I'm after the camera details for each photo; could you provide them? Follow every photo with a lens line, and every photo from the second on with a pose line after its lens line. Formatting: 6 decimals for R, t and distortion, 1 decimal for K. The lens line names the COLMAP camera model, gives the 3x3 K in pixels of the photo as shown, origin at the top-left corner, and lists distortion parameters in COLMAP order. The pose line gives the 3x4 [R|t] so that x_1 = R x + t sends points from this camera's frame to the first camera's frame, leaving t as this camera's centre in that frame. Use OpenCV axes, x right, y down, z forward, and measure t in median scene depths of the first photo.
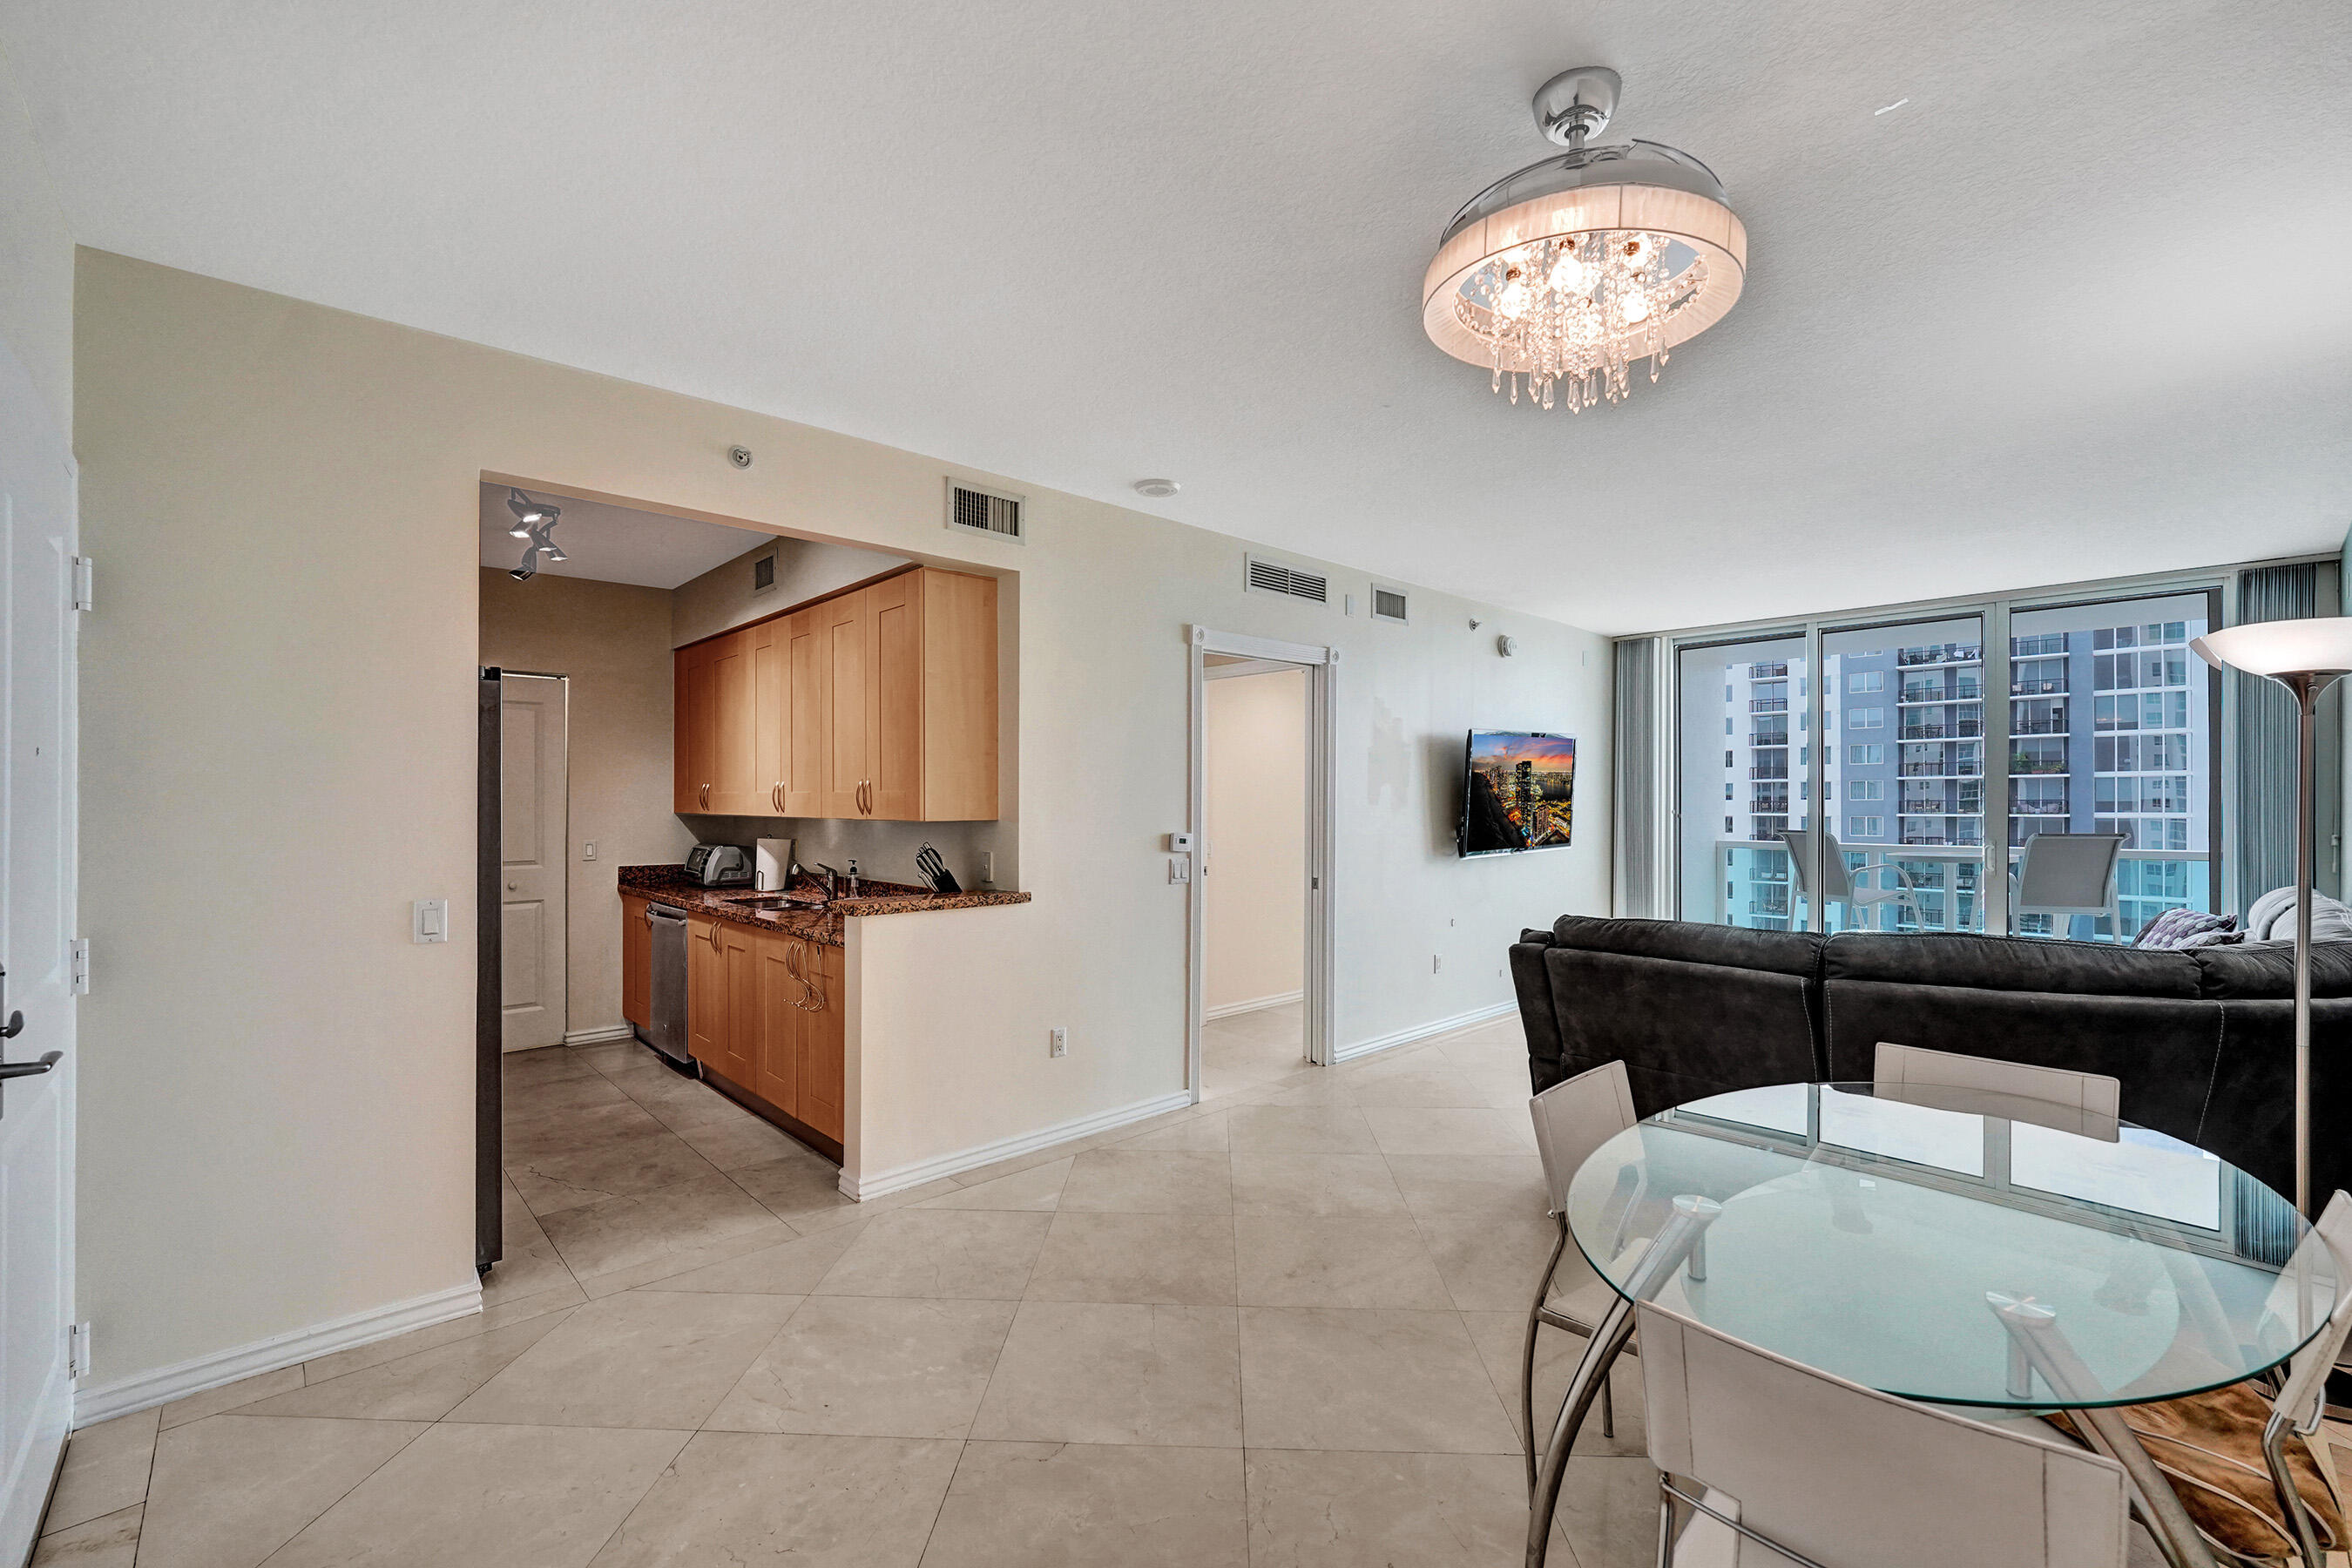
lens RADIAL K [[1001.7, 0, 1187.3], [0, 1001.7, 795.9], [0, 0, 1]] dist [-0.001398, -0.000029]
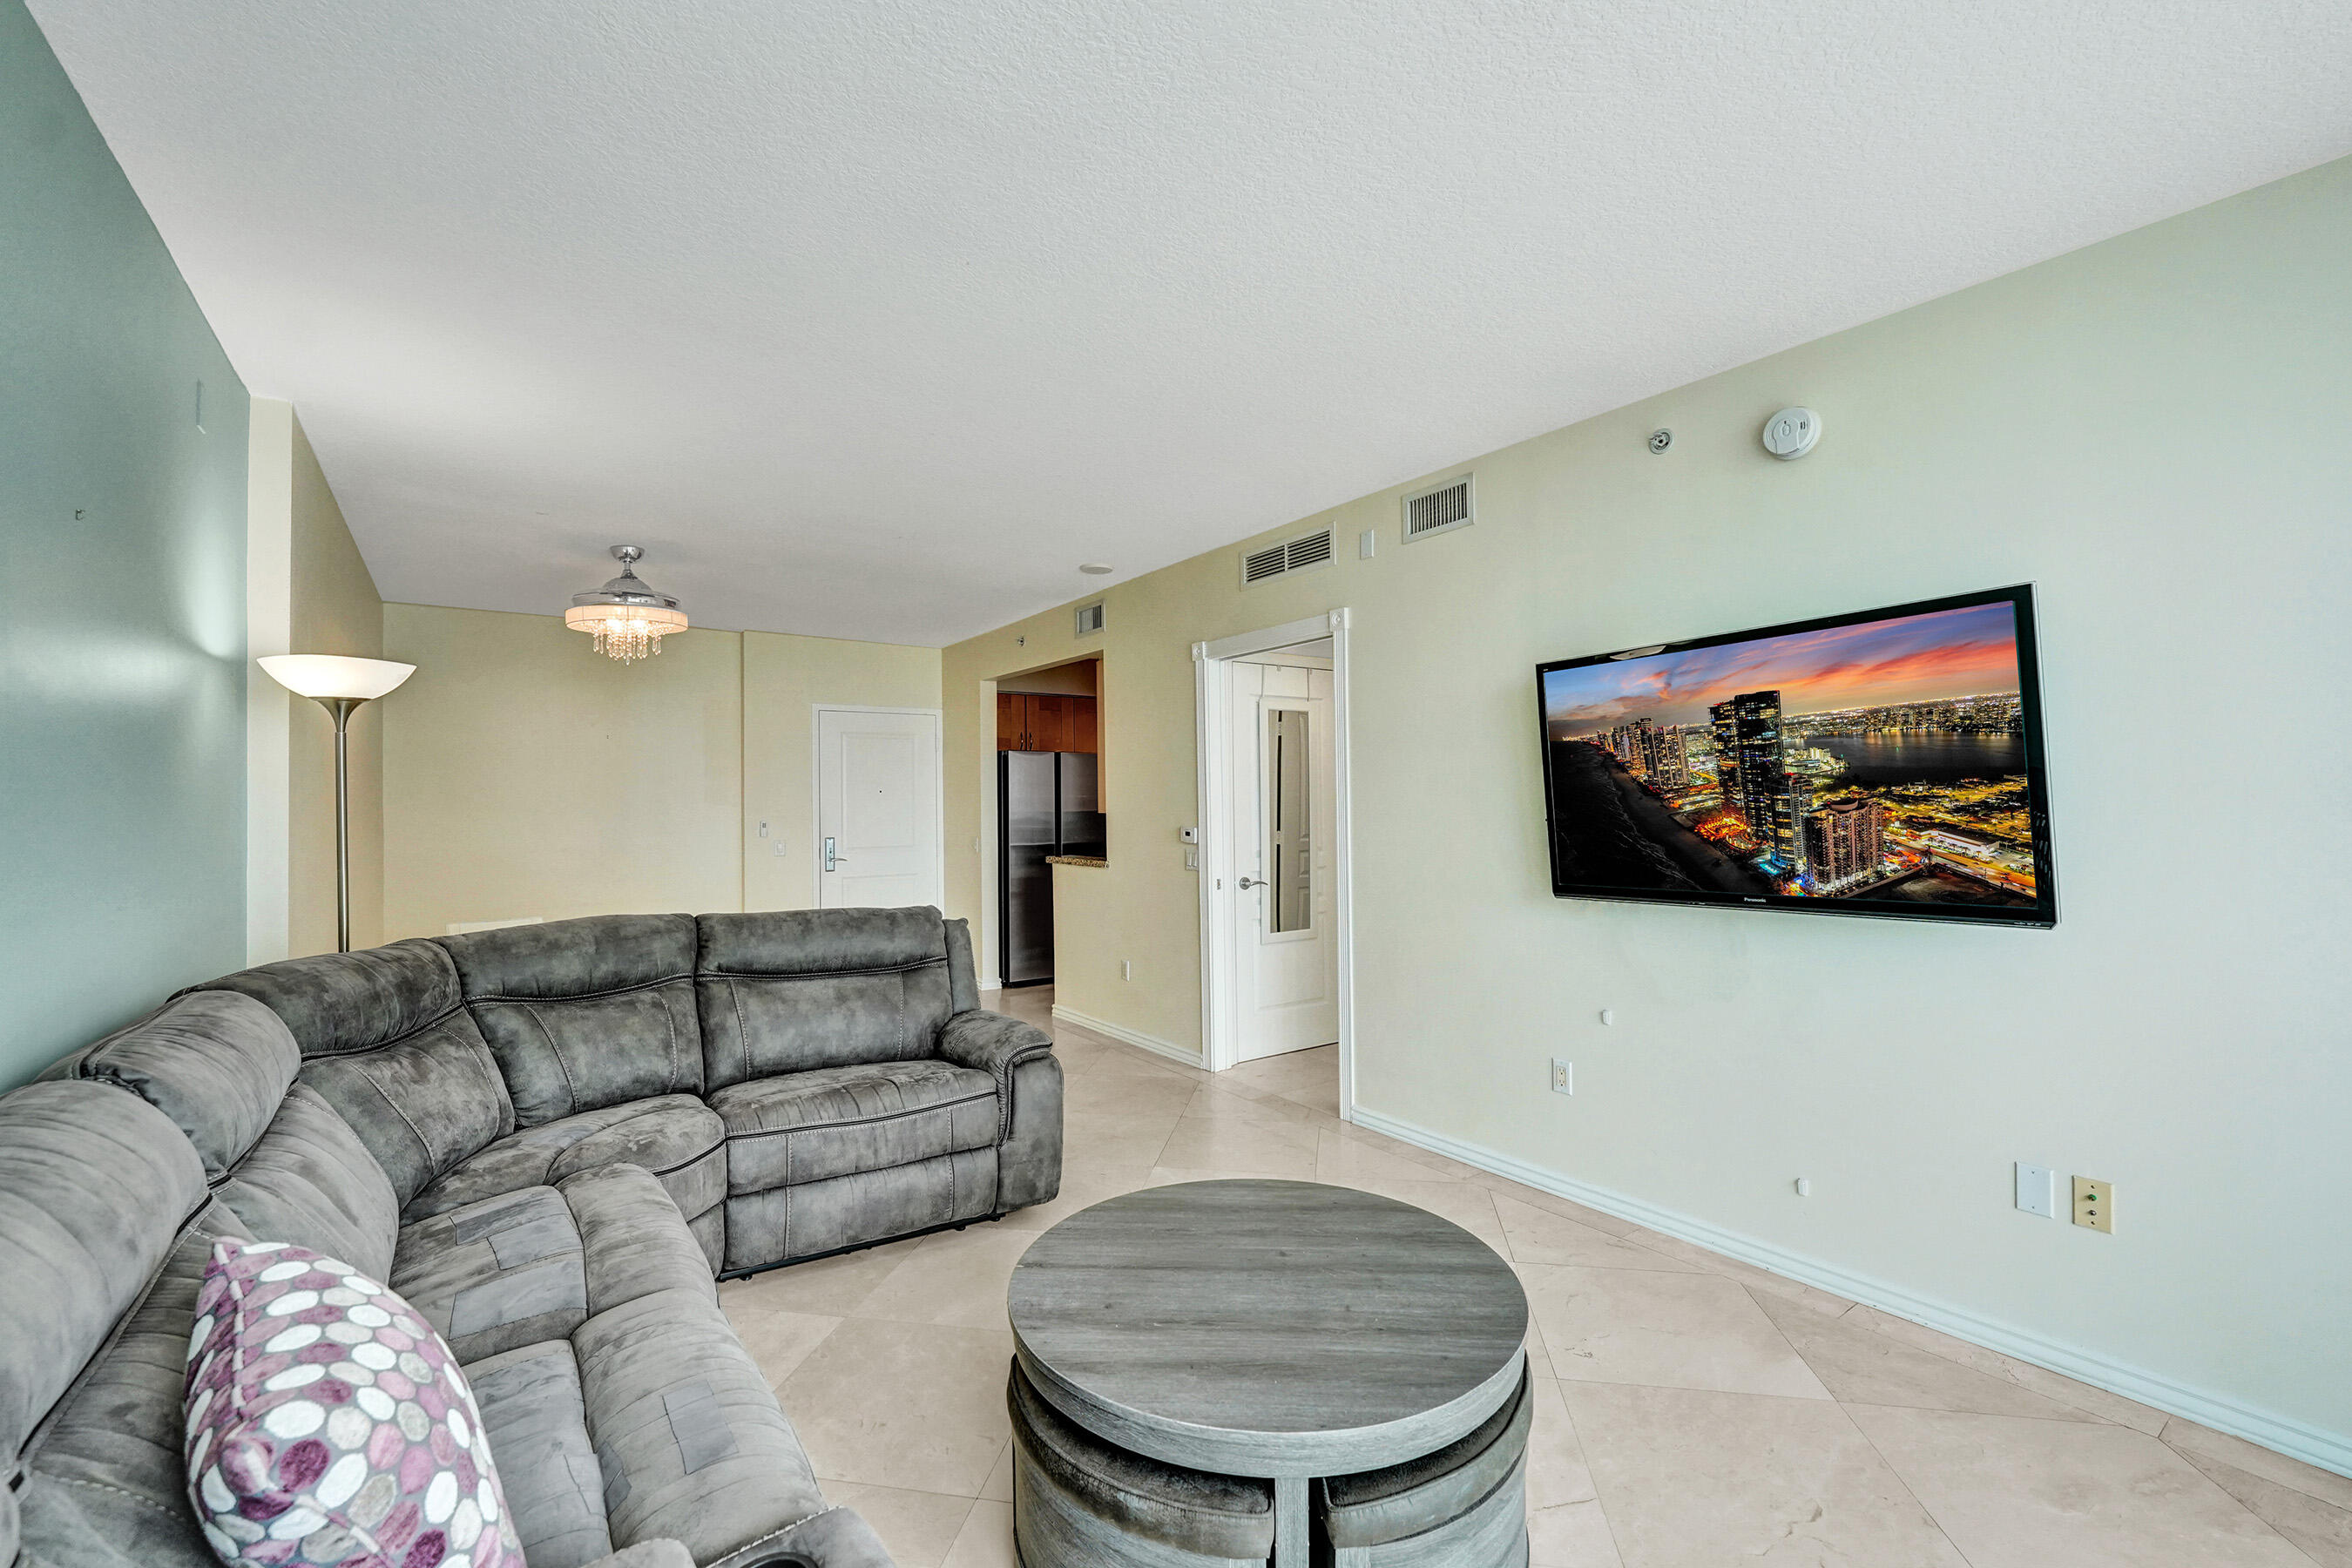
lens RADIAL K [[1001.7, 0, 1187.3], [0, 1001.7, 795.9], [0, 0, 1]] dist [-0.001398, -0.000029]
pose [[-0.171340, -0.008521, -0.985175, 0.831478], [0.009748, 0.999899, -0.010343, 0.008732], [0.985164, -0.011376, -0.171239, 0.876946]]
